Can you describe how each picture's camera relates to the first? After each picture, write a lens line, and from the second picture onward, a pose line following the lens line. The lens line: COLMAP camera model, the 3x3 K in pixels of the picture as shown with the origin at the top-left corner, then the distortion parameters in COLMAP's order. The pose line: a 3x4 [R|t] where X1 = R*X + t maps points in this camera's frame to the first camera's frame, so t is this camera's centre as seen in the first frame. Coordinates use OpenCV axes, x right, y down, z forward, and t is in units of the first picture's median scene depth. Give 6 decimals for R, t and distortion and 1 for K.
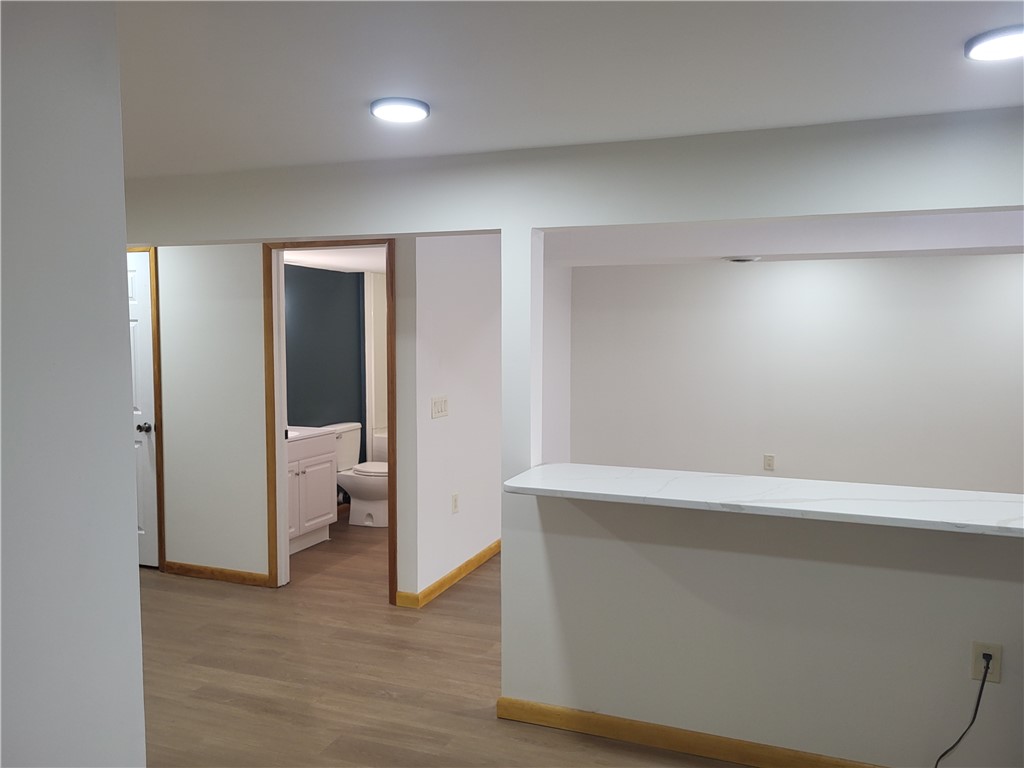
lens RADIAL K [[782.5, 0, 514.6], [0, 782.5, 389.3], [0, 0, 1]] dist [0.045587, -0.000211]
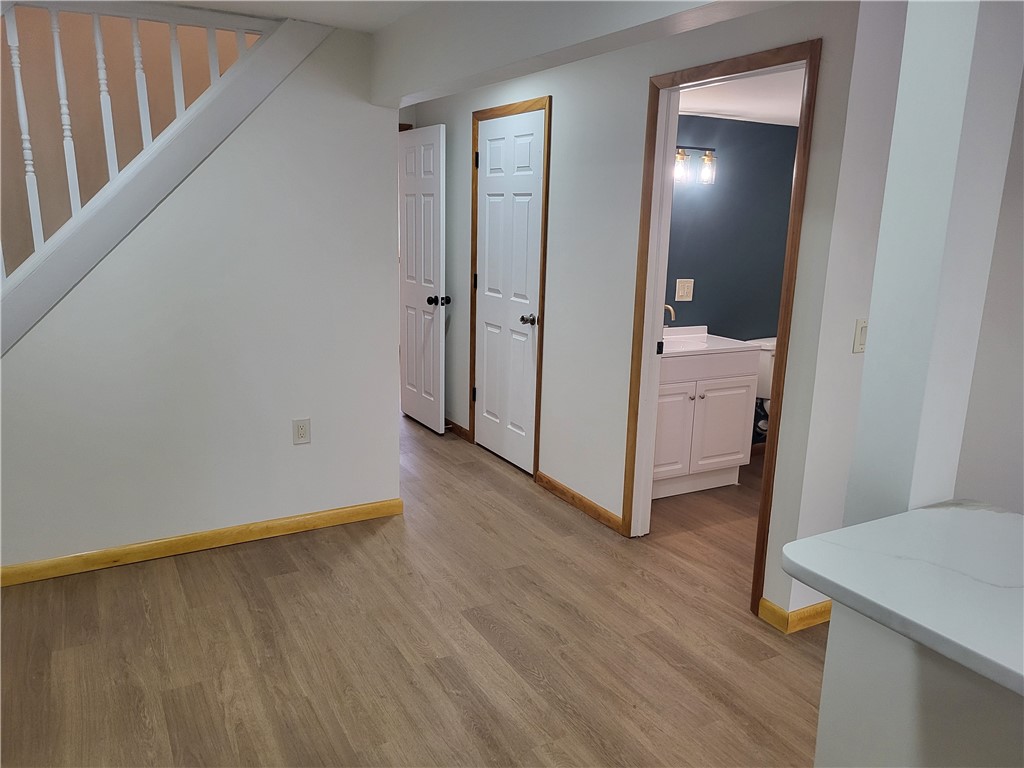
lens RADIAL K [[782.5, 0, 514.6], [0, 782.5, 389.3], [0, 0, 1]] dist [0.045587, -0.000211]
pose [[0.769787, 0.157402, -0.618590, 0.075633], [-0.070268, 0.984125, 0.162971, -0.016748], [0.634422, -0.081986, 0.768627, 0.327577]]
